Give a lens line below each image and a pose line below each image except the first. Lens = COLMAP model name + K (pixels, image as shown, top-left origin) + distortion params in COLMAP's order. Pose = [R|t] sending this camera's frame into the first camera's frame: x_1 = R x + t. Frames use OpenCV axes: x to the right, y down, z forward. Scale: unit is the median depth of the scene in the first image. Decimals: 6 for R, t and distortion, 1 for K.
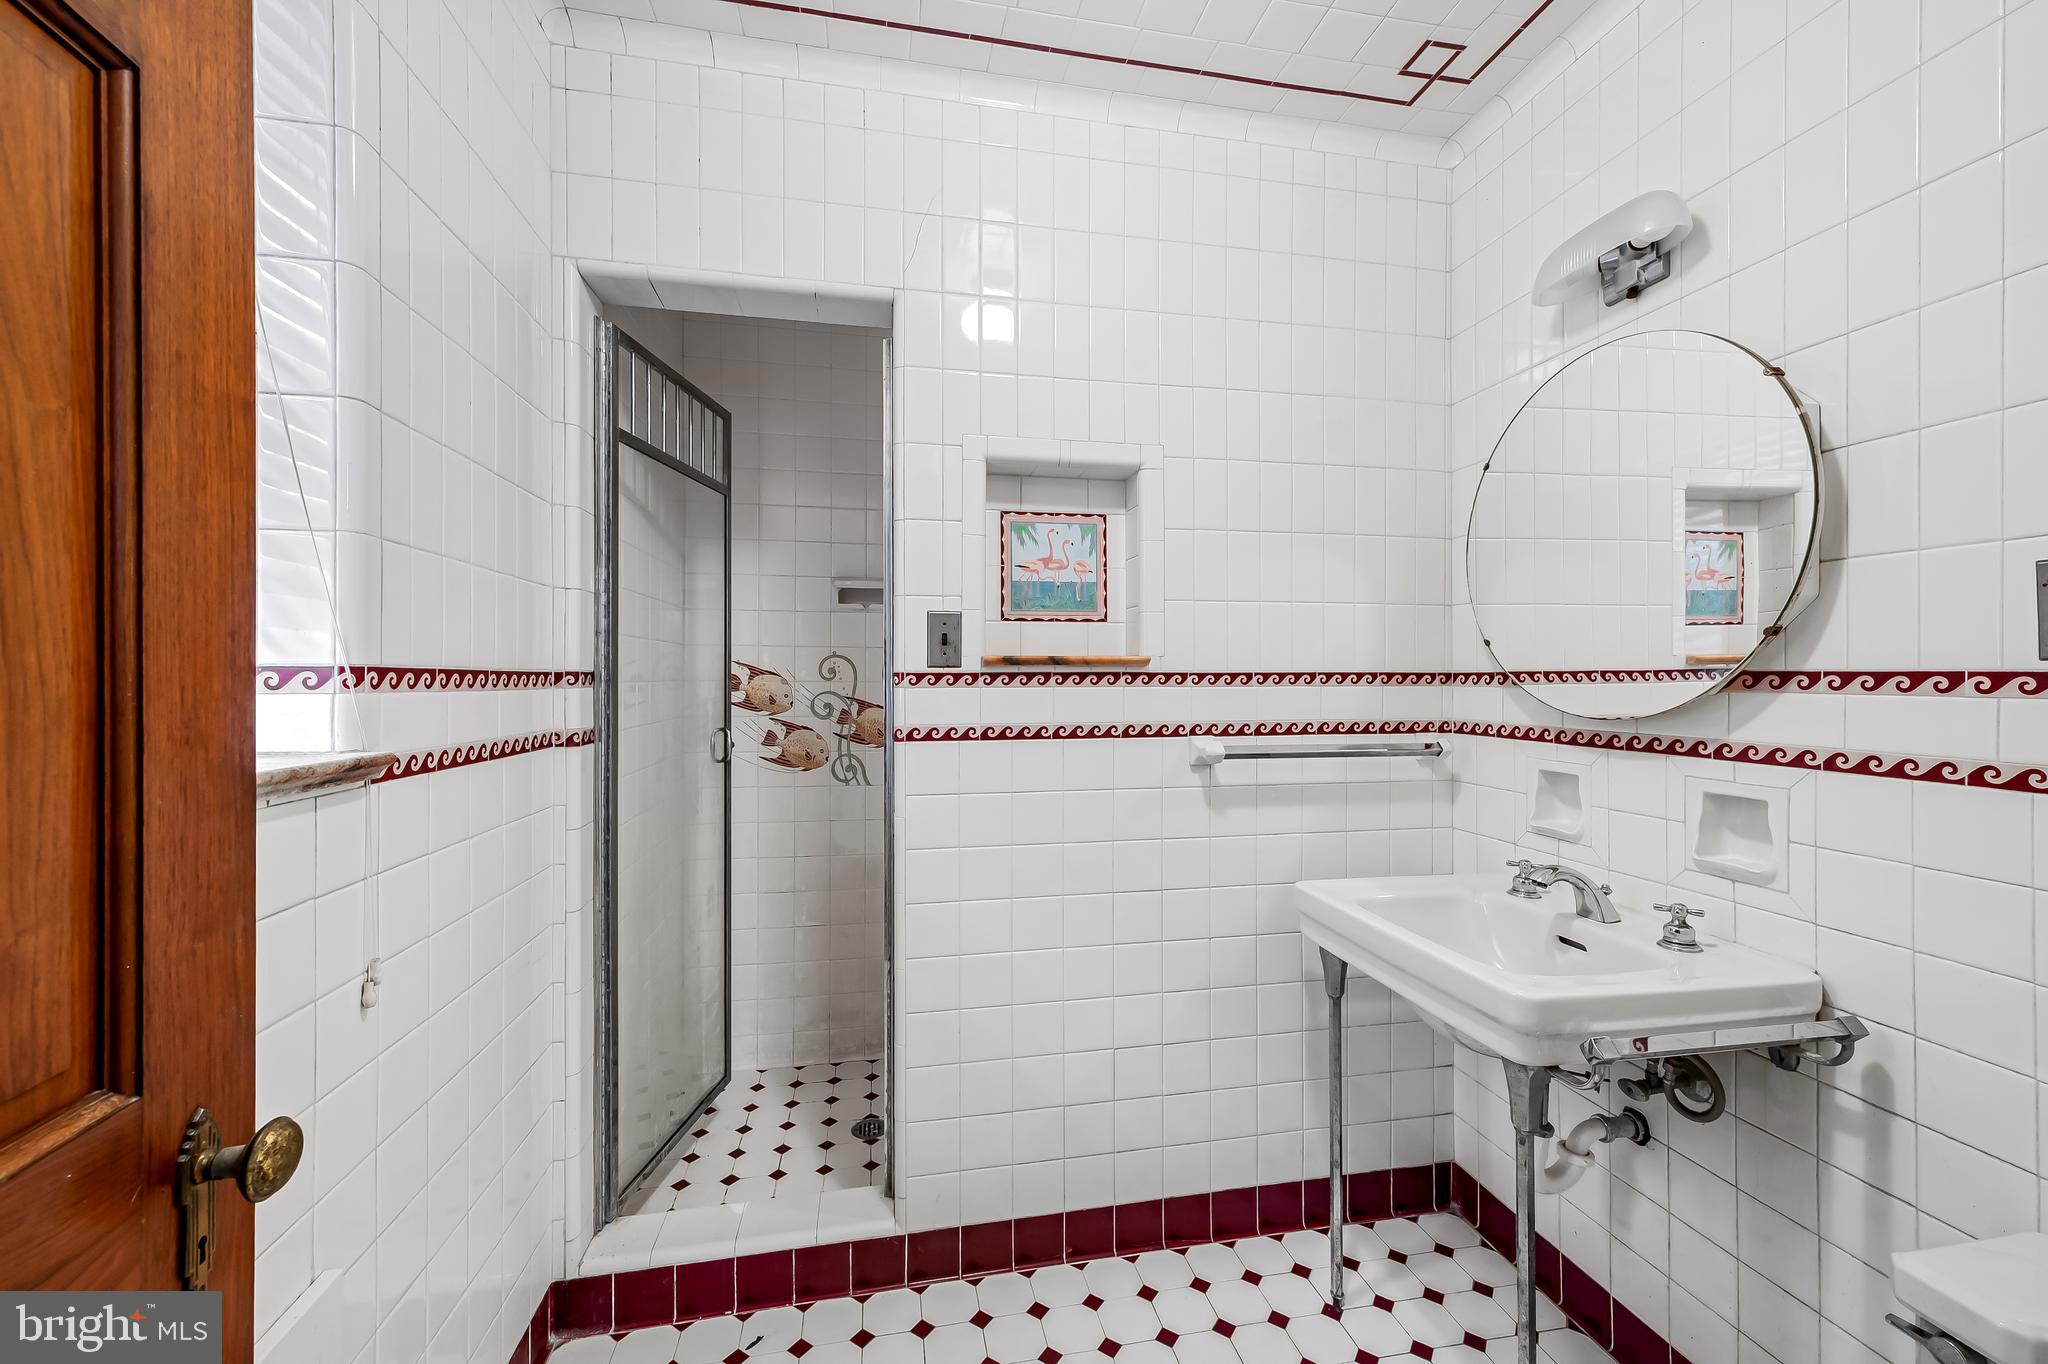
lens RADIAL K [[824.3, 0, 1027.9], [0, 824.3, 679.6], [0, 0, 1]] dist [0.019543, 0.000107]
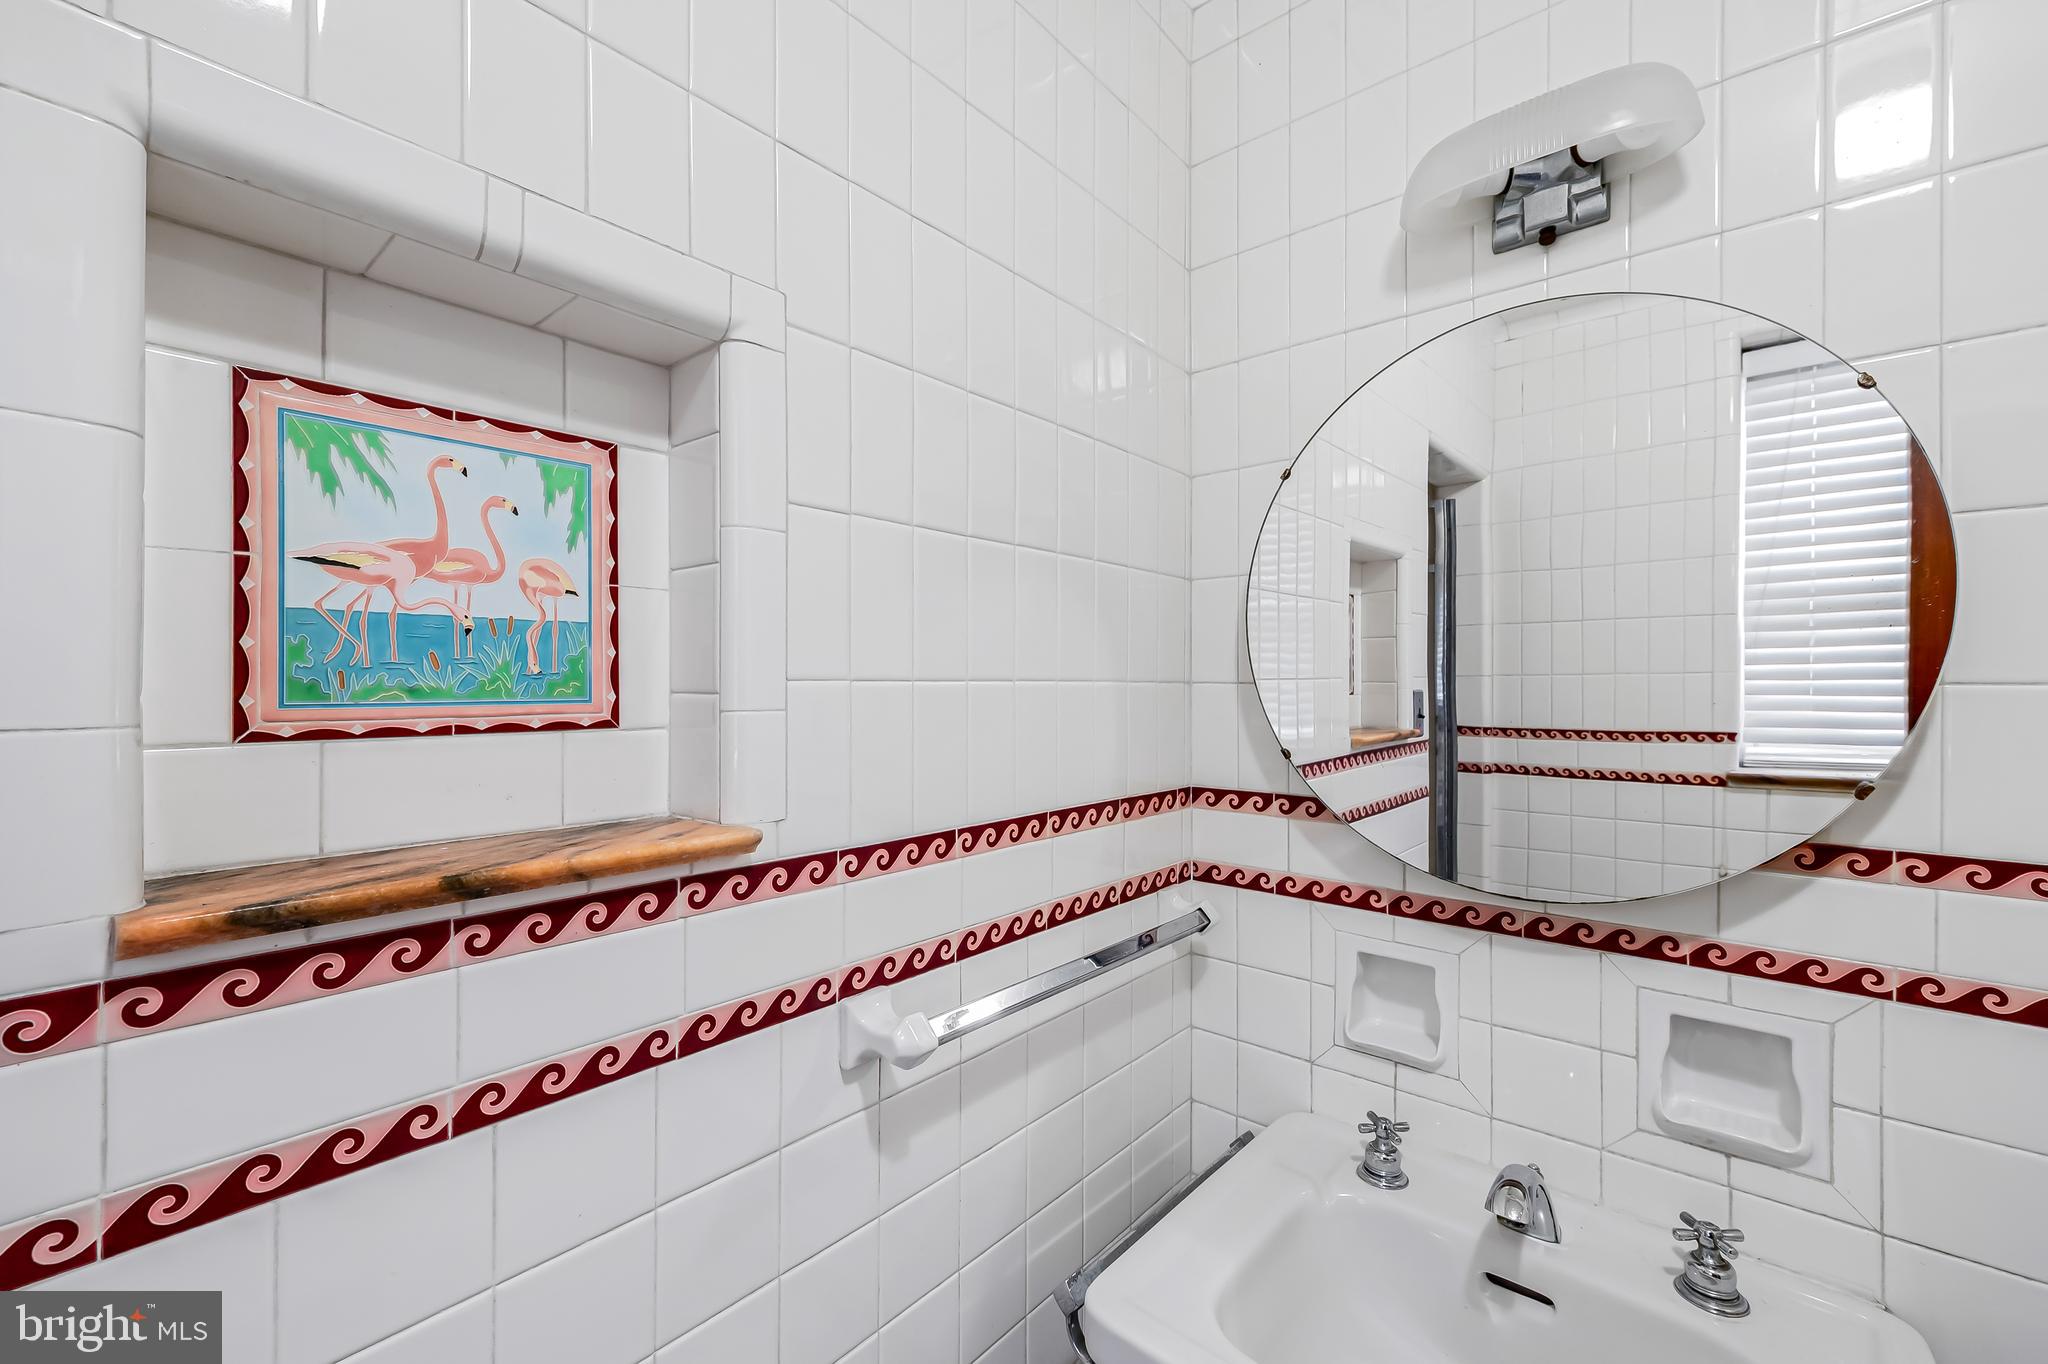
lens RADIAL K [[841.5, 0, 1024.5], [0, 841.5, 683.0], [0, 0, 1]] dist [-0.002354, 0.000135]
pose [[0.783264, 0.002080, 0.621685, 0.001677], [0.000048, 0.999994, -0.003407, -0.094301], [-0.621689, 0.002699, 0.783260, 0.614414]]
